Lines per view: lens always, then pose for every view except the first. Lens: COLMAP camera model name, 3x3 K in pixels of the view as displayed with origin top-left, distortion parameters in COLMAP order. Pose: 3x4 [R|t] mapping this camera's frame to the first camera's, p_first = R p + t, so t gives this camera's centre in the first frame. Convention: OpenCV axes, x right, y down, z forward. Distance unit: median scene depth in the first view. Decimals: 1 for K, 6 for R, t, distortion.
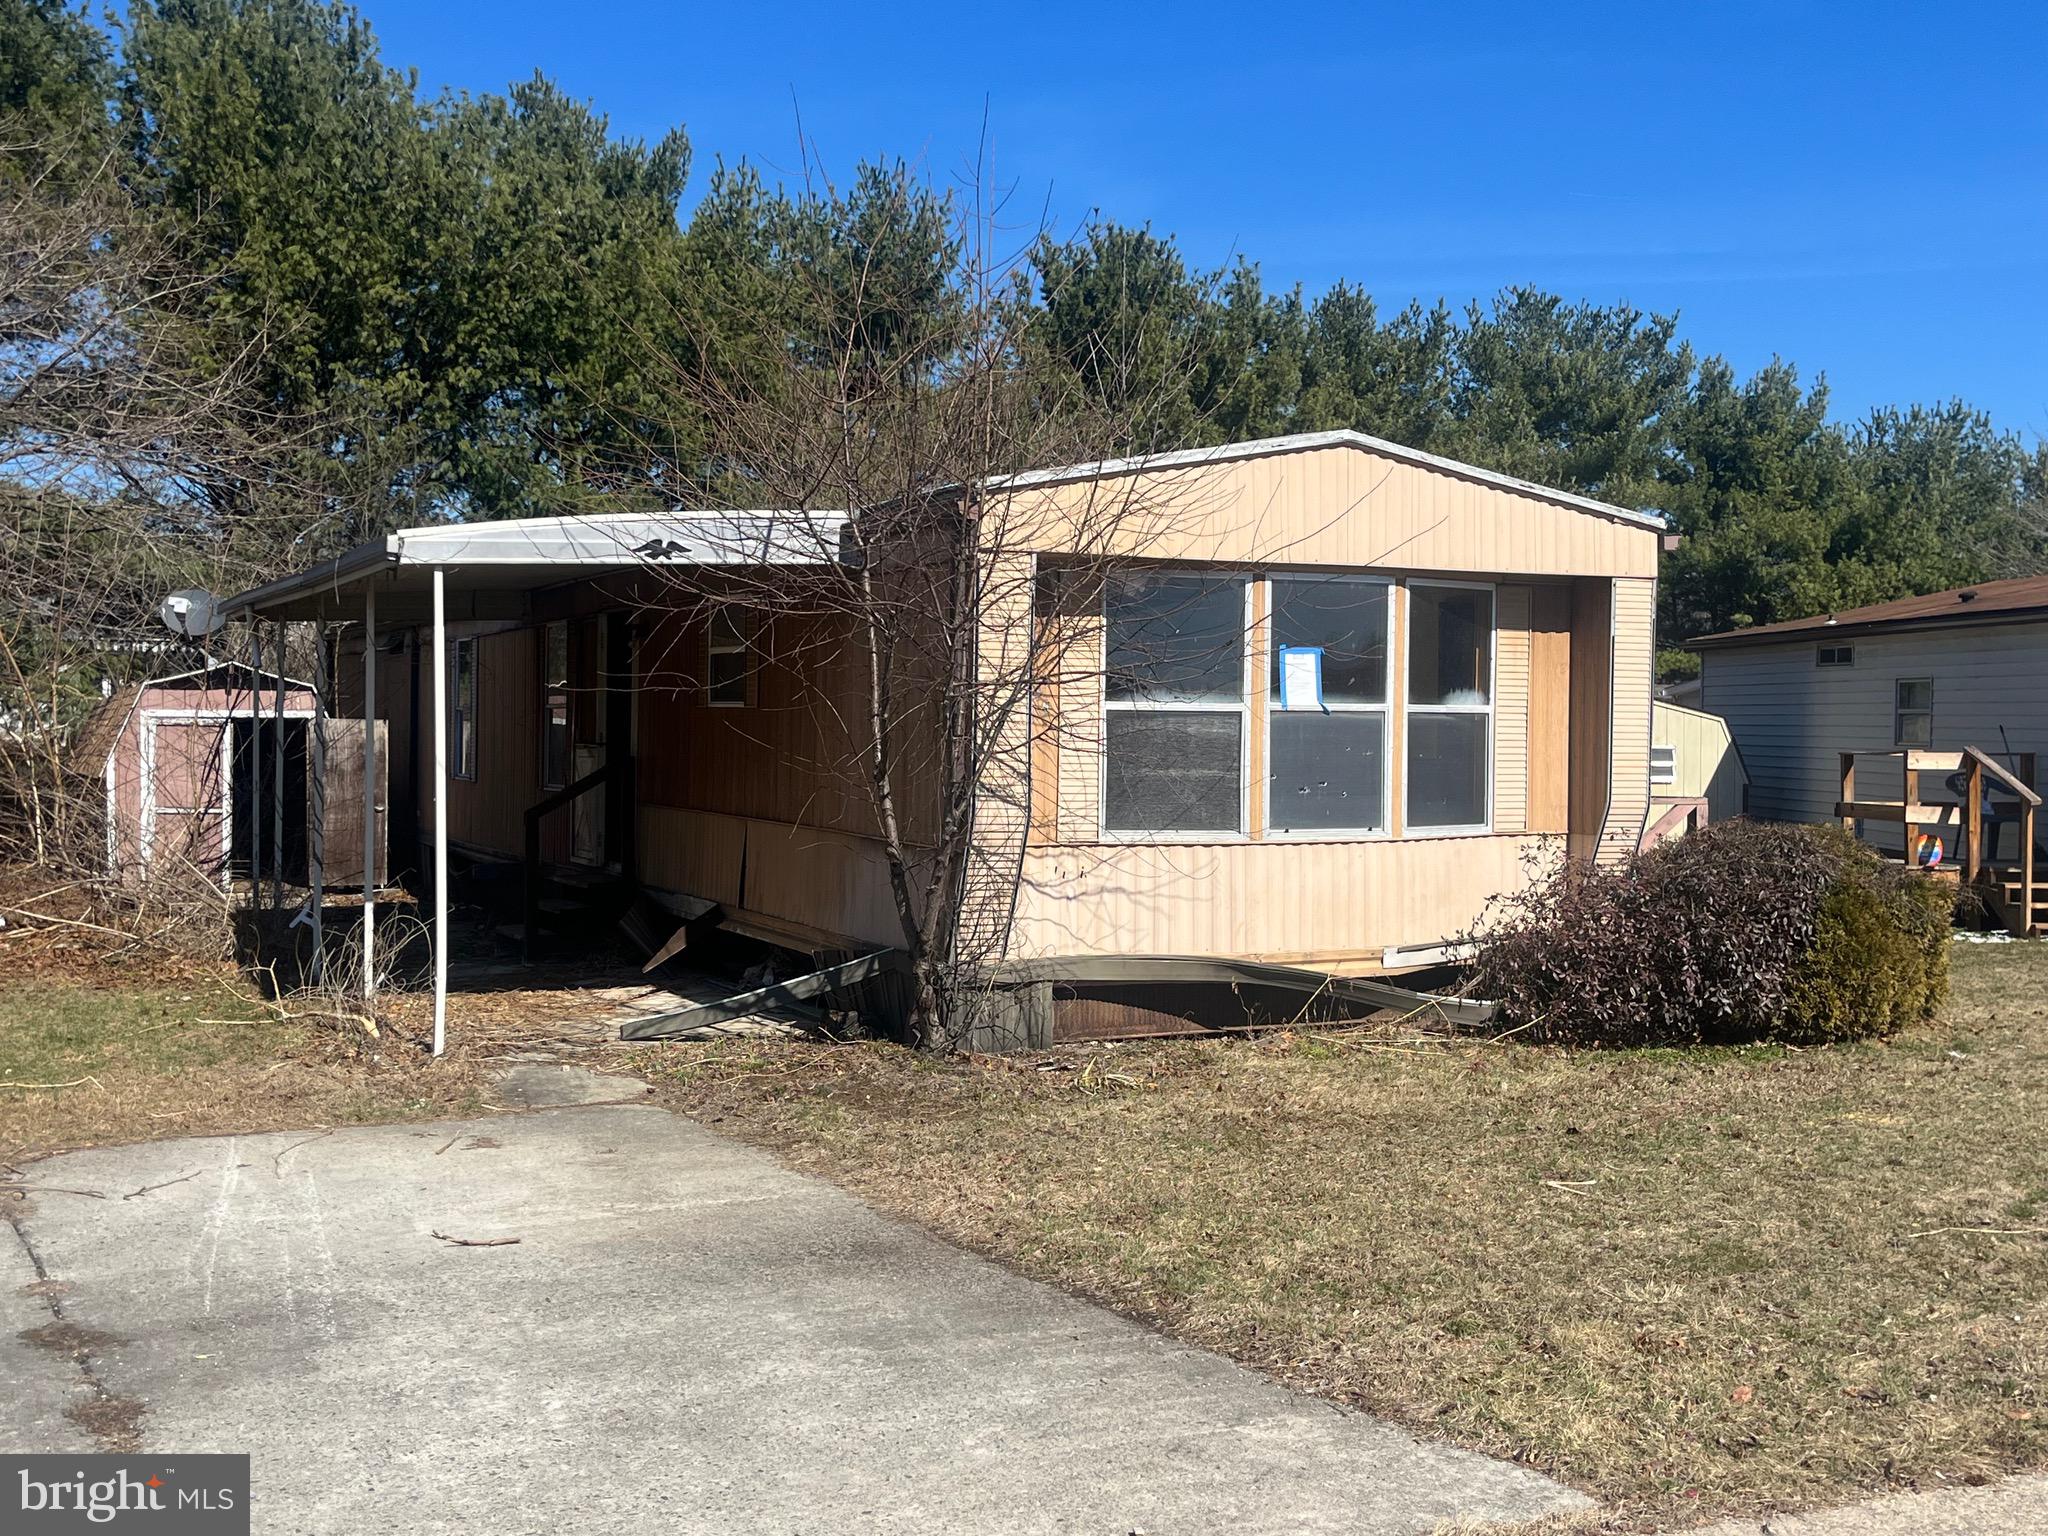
lens RADIAL K [[2148.9, 0, 1037.7], [0, 2148.9, 780.8], [0, 0, 1]] dist [0.056736, 0.000000]
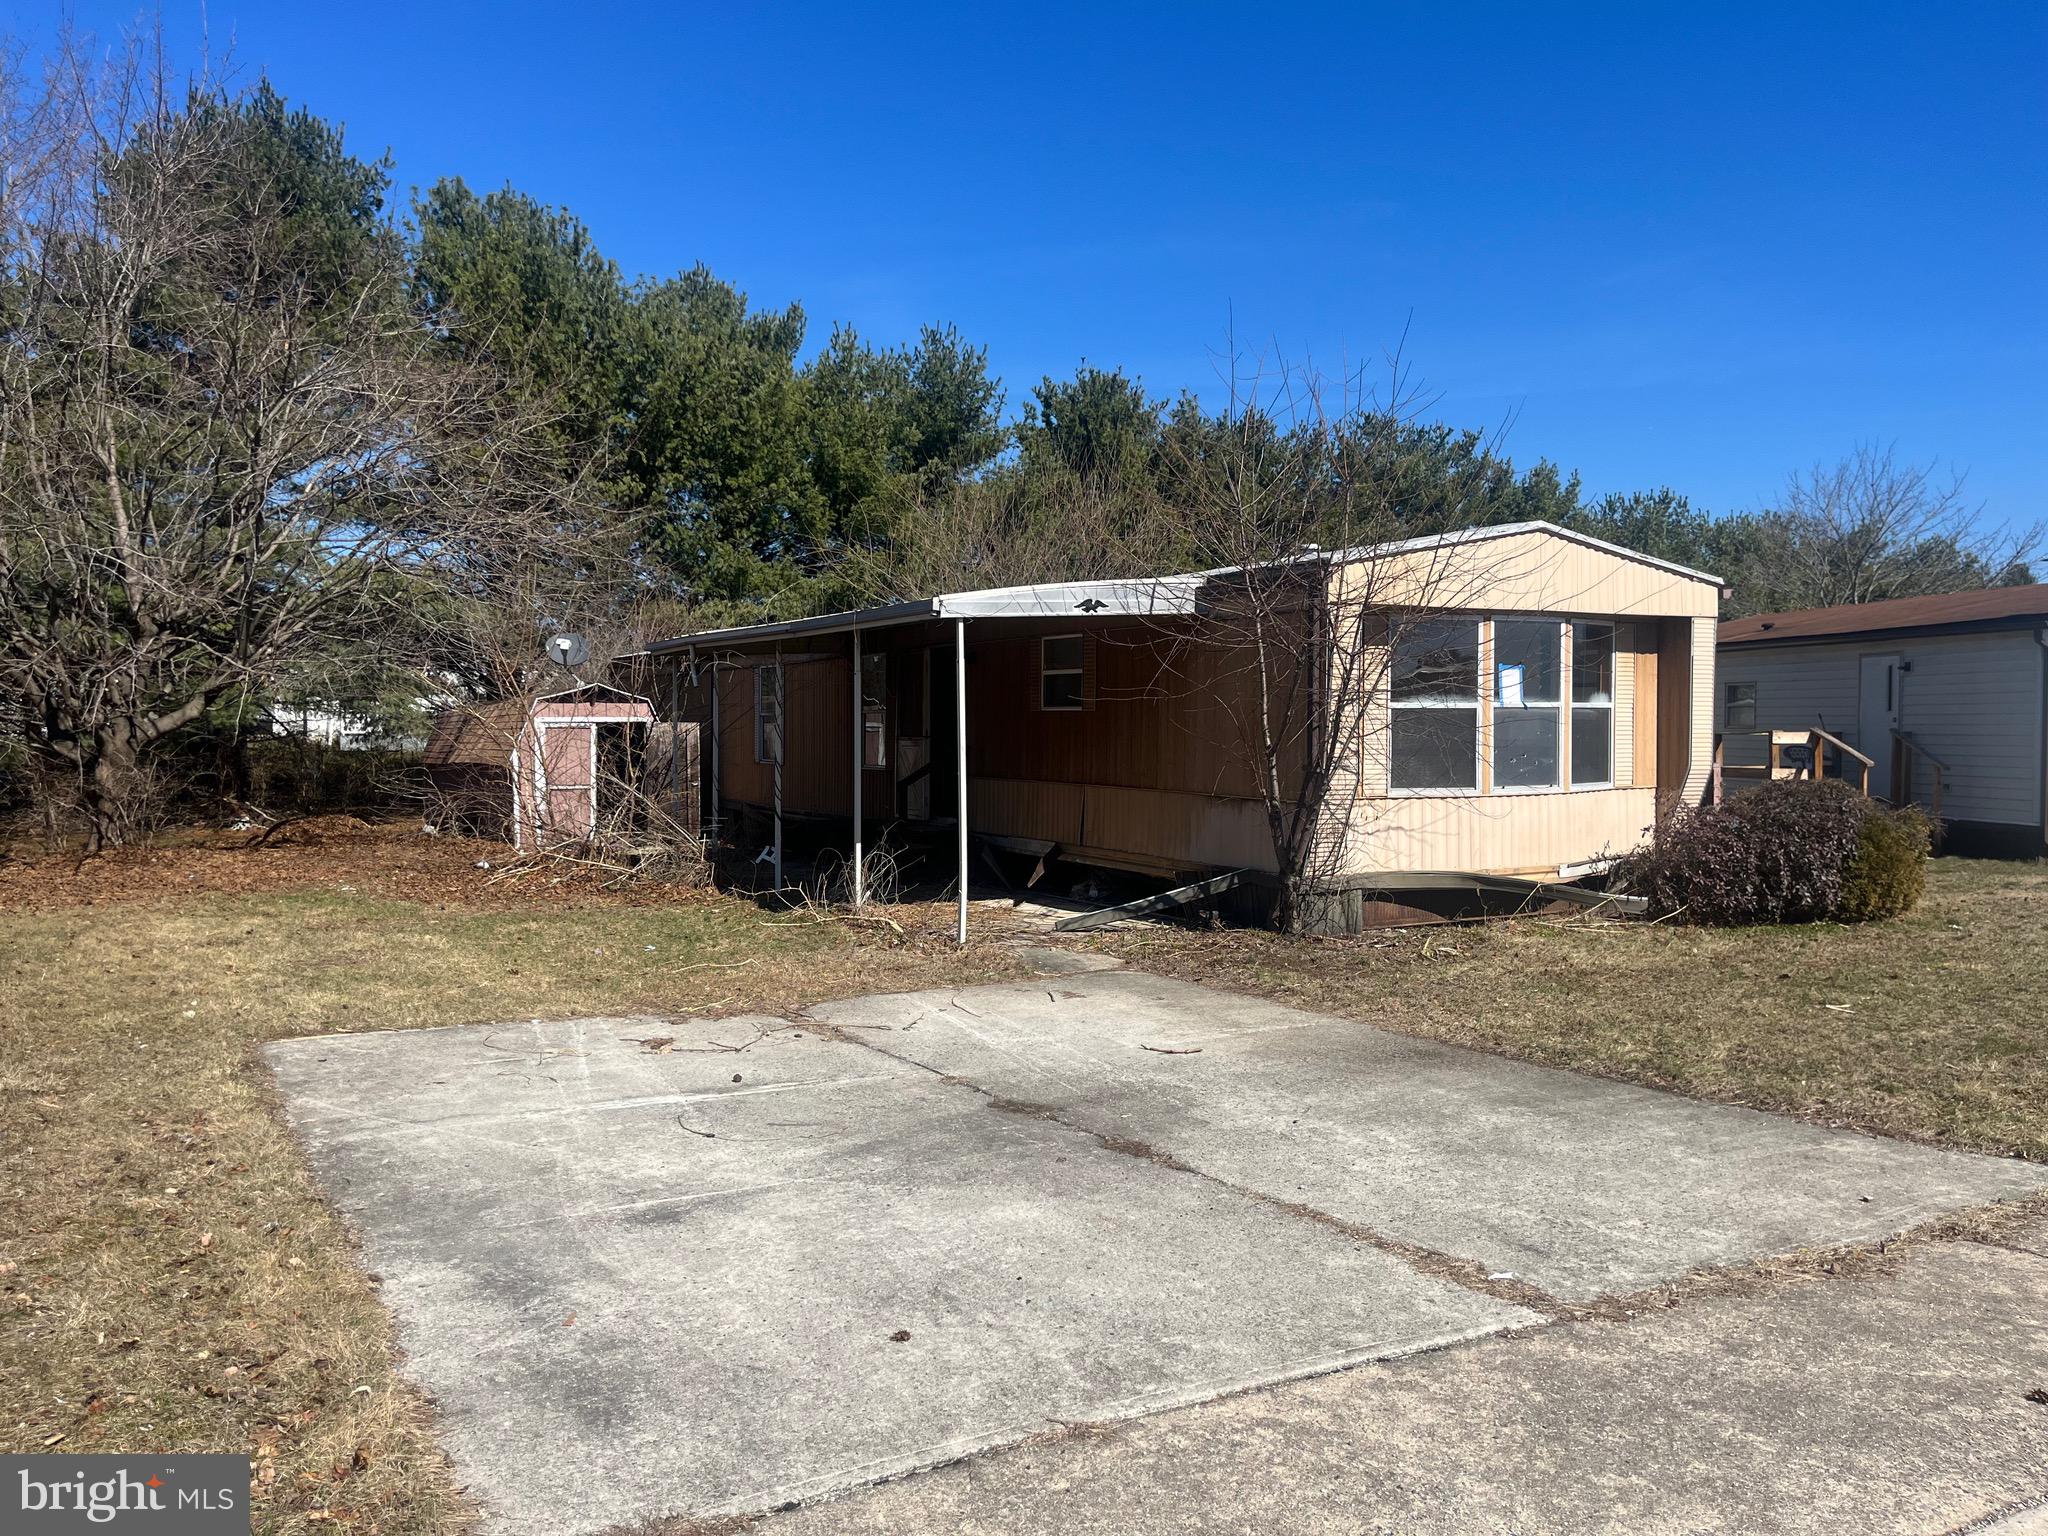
lens RADIAL K [[1543.5, 0, 1006.1], [0, 1543.5, 772.7], [0, 0, 1]] dist [0.054416, -0.003278]
pose [[0.999002, -0.013034, 0.042723, -0.273009], [0.012751, 0.999895, 0.006892, 0.001073], [-0.042808, -0.006340, 0.999063, -0.072242]]
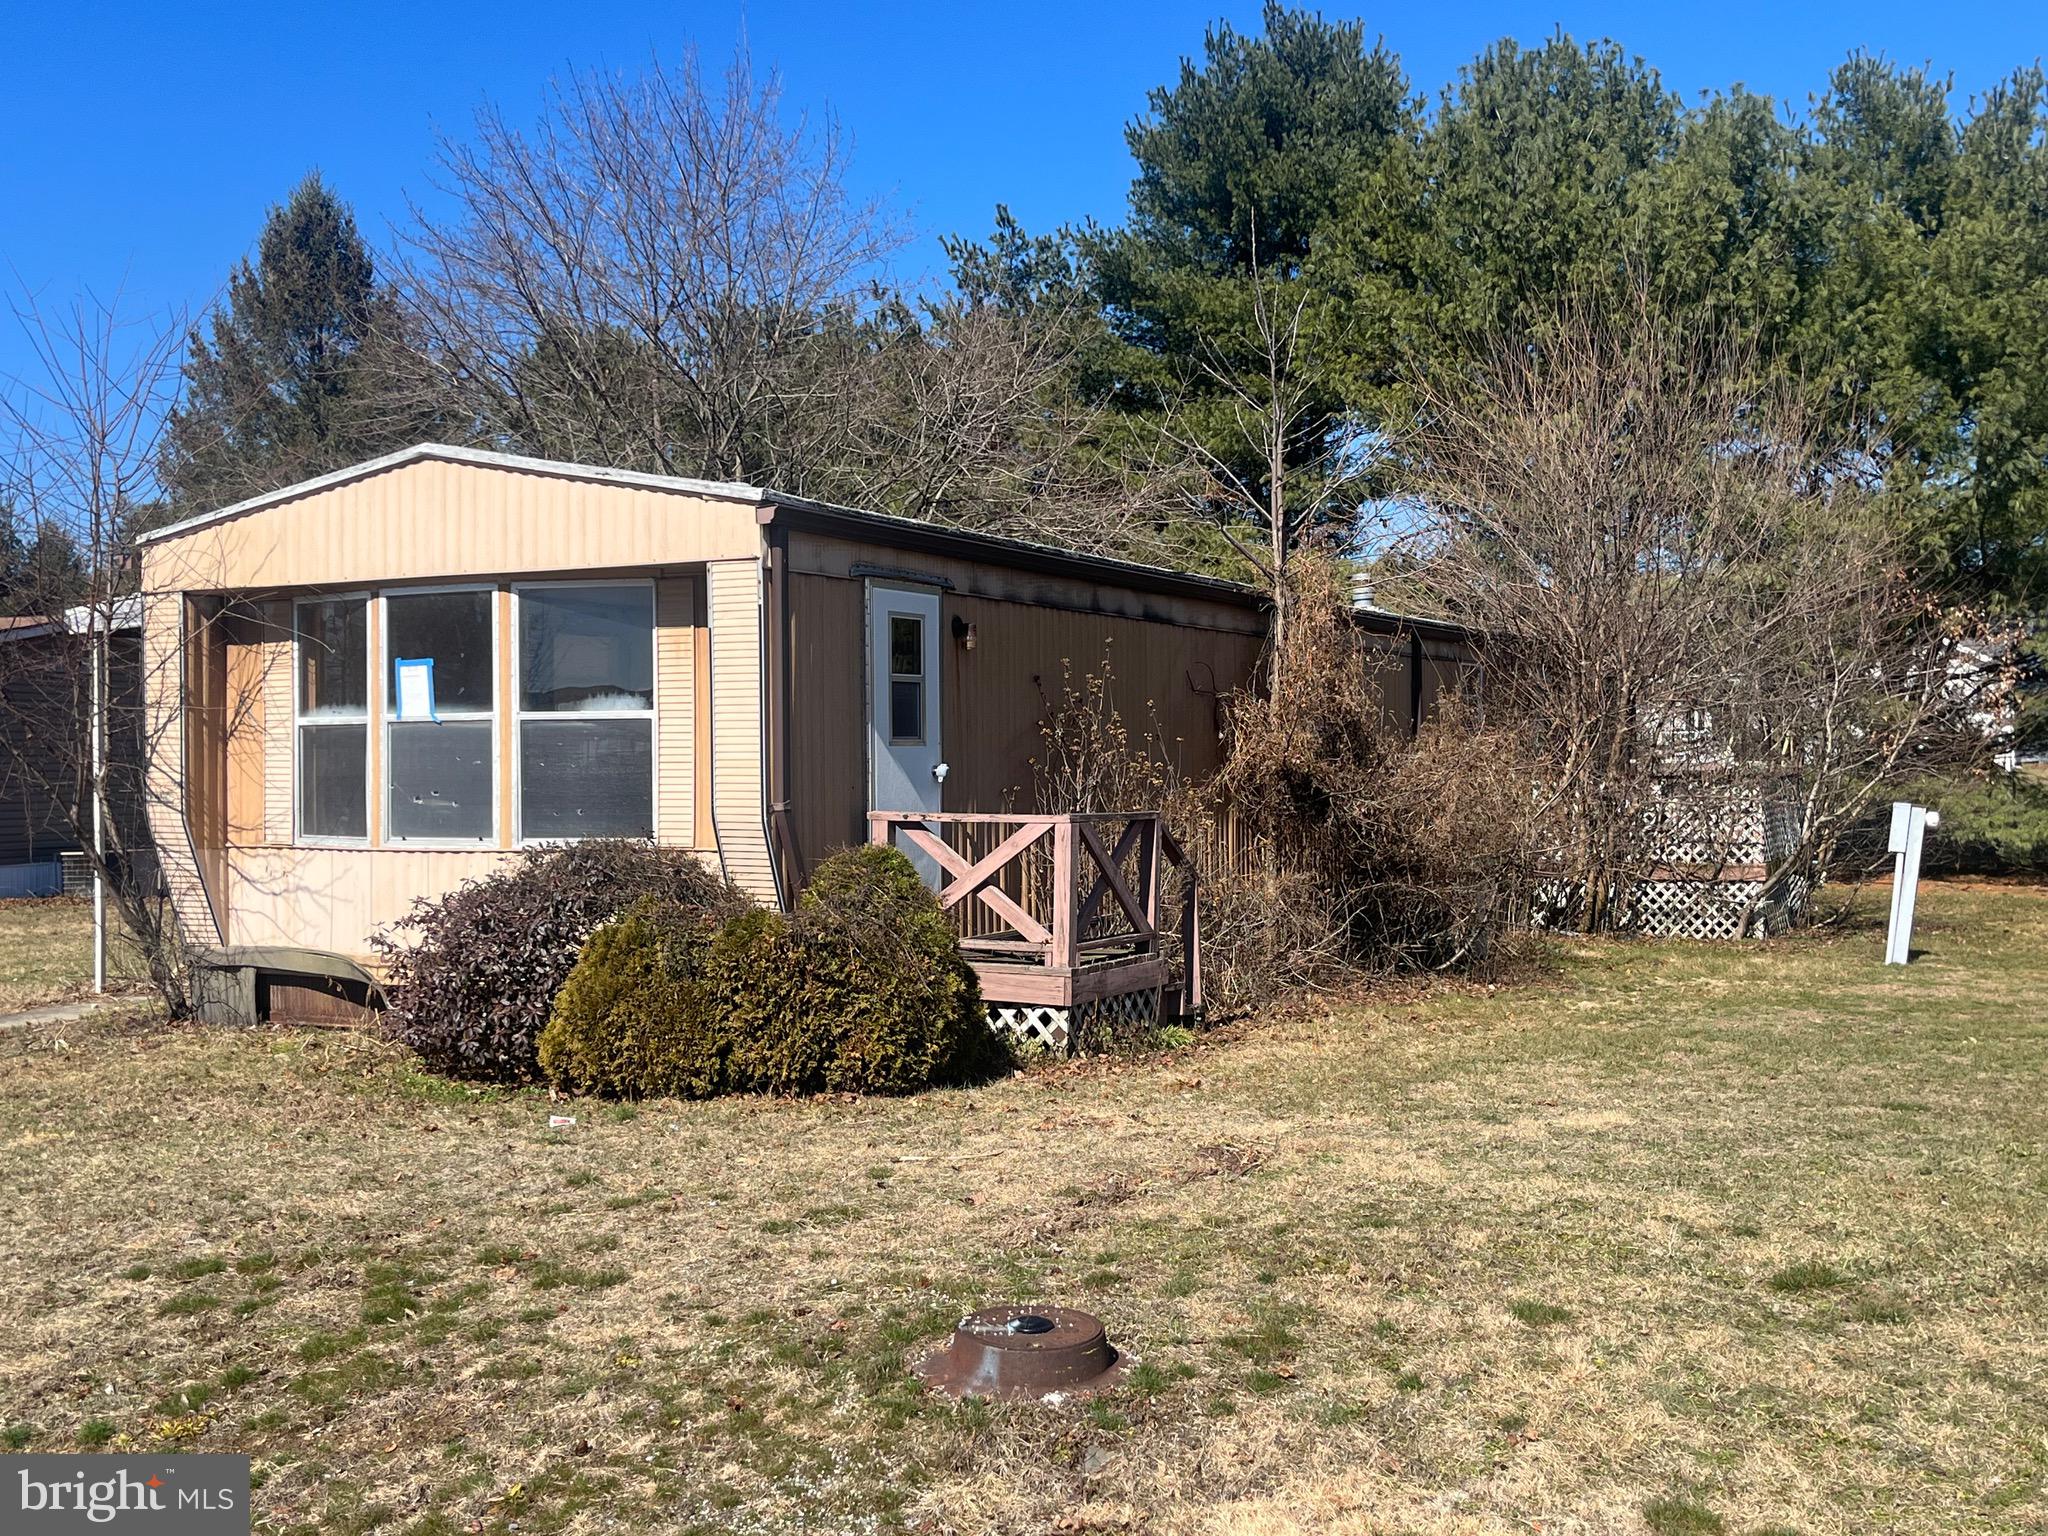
lens RADIAL K [[2148.9, 0, 1025.2], [0, 2148.9, 752.1], [0, 0, 1]] dist [0.056736, 0.000000]
pose [[0.606539, -0.014477, -0.794922, 1.091941], [-0.009973, 0.999617, -0.025814, 0.005449], [0.794991, 0.023585, 0.606162, 0.595305]]
